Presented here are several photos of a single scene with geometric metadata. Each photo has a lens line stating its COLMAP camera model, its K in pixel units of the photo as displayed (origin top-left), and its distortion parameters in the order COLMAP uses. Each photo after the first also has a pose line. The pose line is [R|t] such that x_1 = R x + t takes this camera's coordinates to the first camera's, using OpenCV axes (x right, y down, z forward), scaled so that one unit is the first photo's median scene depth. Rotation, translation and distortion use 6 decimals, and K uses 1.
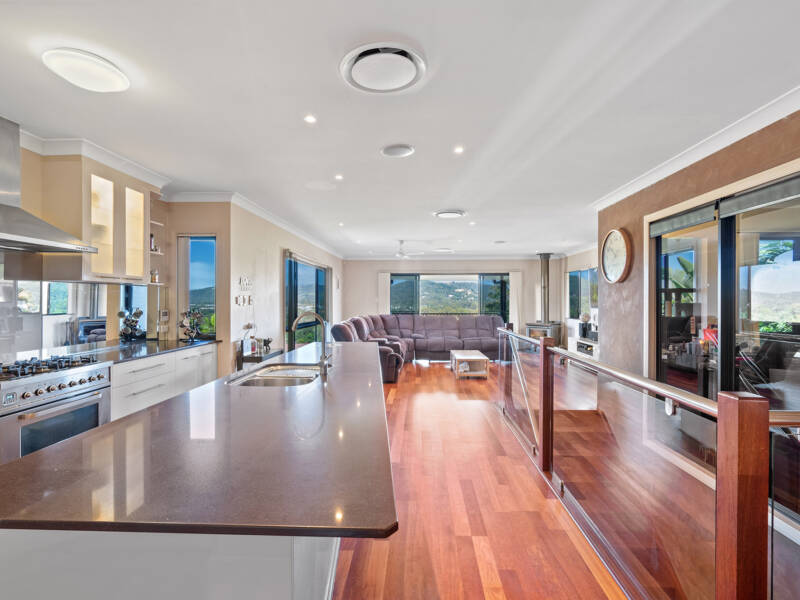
lens RADIAL K [[411.2, 0, 400.0], [0, 411.2, 300.0], [0, 0, 1]] dist [0.000384, 0.000013]
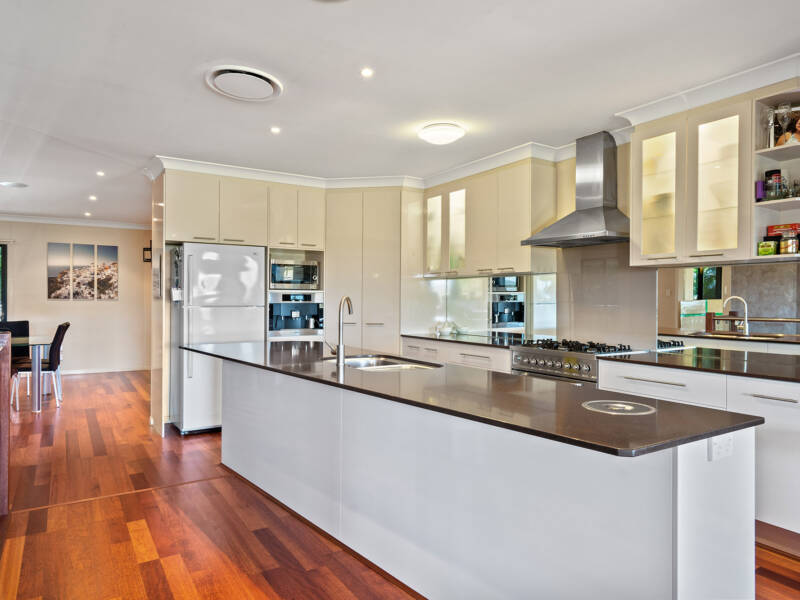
lens RADIAL K [[528.0, 0, 400.0], [0, 528.0, 300.0], [0, 0, 1]] dist [0.005125, 0.000829]
pose [[-0.812831, -0.001756, -0.582497, 0.296179], [-0.007870, 0.999937, 0.007968, 0.021827], [0.582446, 0.011061, -0.812794, 1.572131]]
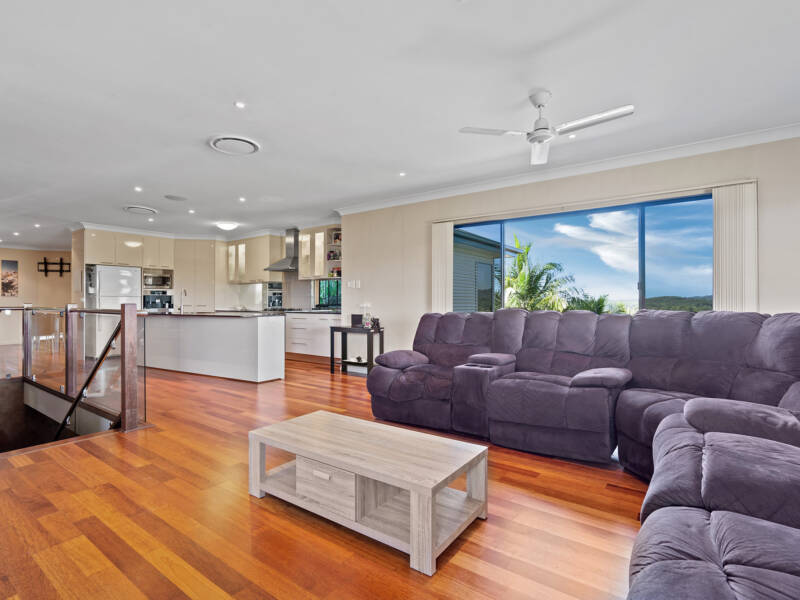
lens RADIAL K [[411.2, 0, 400.0], [0, 411.2, 300.0], [0, 0, 1]] dist [0.000384, 0.000013]
pose [[-0.547537, -0.002088, -0.836779, 0.938193], [-0.003583, 0.999994, -0.000151, 0.071857], [0.836774, 0.002915, -0.547541, 2.746916]]
